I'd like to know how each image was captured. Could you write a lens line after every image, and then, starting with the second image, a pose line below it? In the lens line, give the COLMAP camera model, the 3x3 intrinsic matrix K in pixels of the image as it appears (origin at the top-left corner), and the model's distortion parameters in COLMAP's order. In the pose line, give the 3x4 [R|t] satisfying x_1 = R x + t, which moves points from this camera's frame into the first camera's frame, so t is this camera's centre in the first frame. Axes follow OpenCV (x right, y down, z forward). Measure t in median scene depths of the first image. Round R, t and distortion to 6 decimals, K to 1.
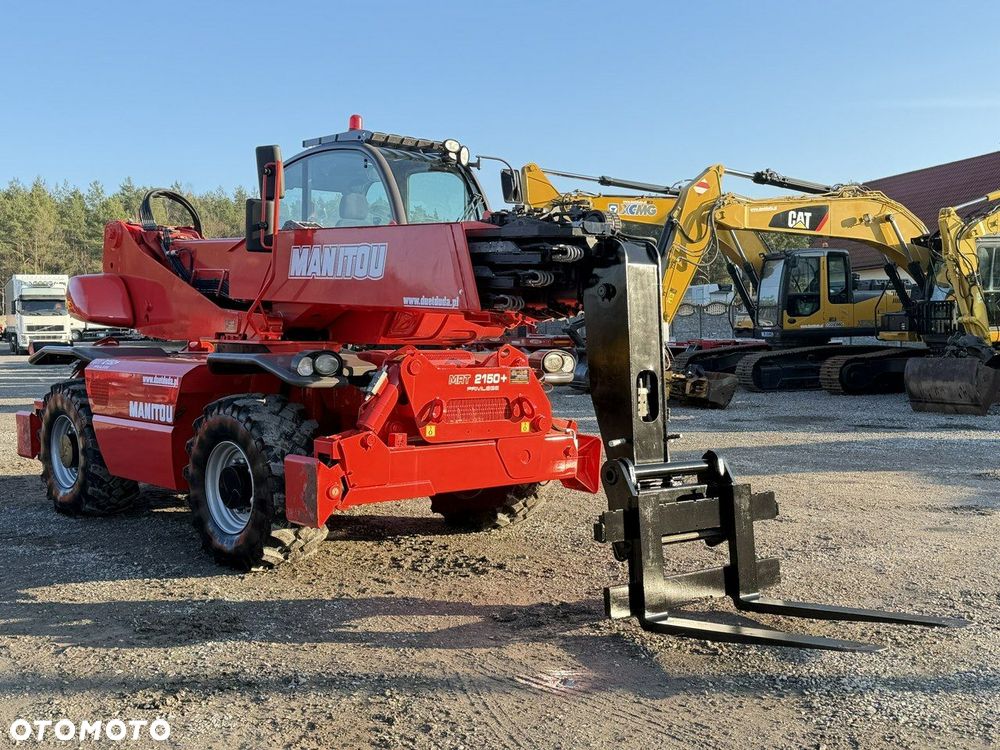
lens RADIAL K [[1100.2, 0, 506.3], [0, 1100.2, 372.2], [0, 0, 1]] dist [0.189094, -0.409942]
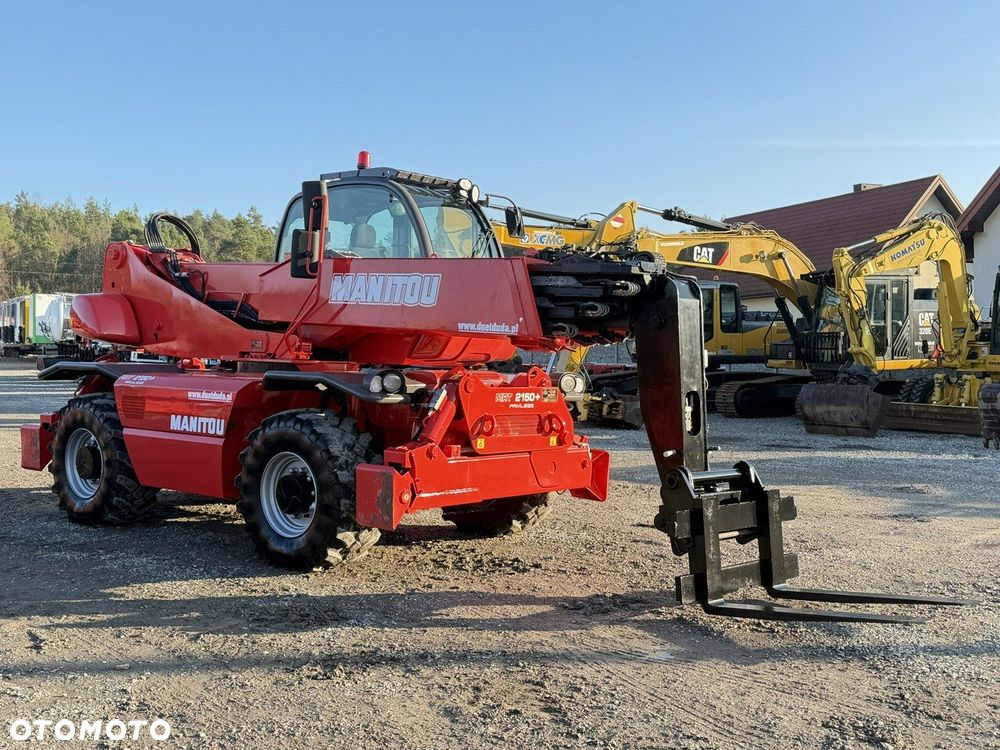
lens RADIAL K [[1098.3, 0, 500.0], [0, 1098.3, 375.0], [0, 0, 1]] dist [0.182499, -0.382547]
pose [[0.992344, 0.013858, 0.122727, -0.166862], [-0.011704, 0.999765, -0.018256, 0.003825], [-0.122952, 0.016680, 0.992272, -0.094727]]
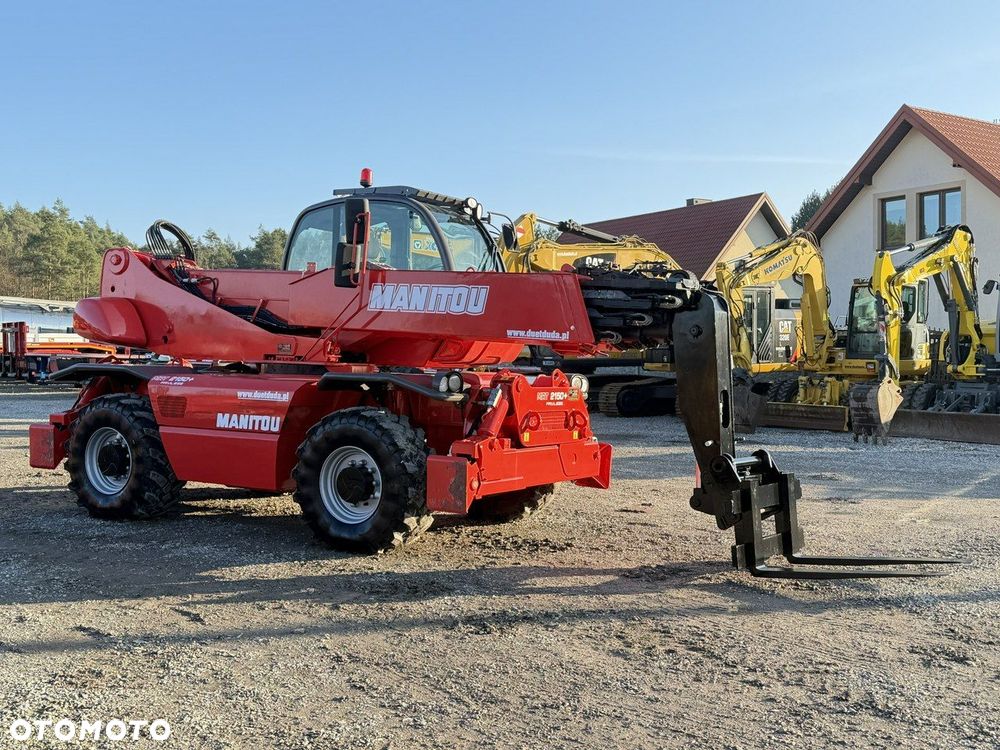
lens RADIAL K [[1098.3, 0, 500.0], [0, 1098.3, 375.0], [0, 0, 1]] dist [0.182499, -0.382547]
pose [[0.959592, 0.015228, 0.280982, -0.402961], [-0.009370, 0.999710, -0.022182, 0.009701], [-0.281238, 0.018653, 0.959457, -0.174493]]
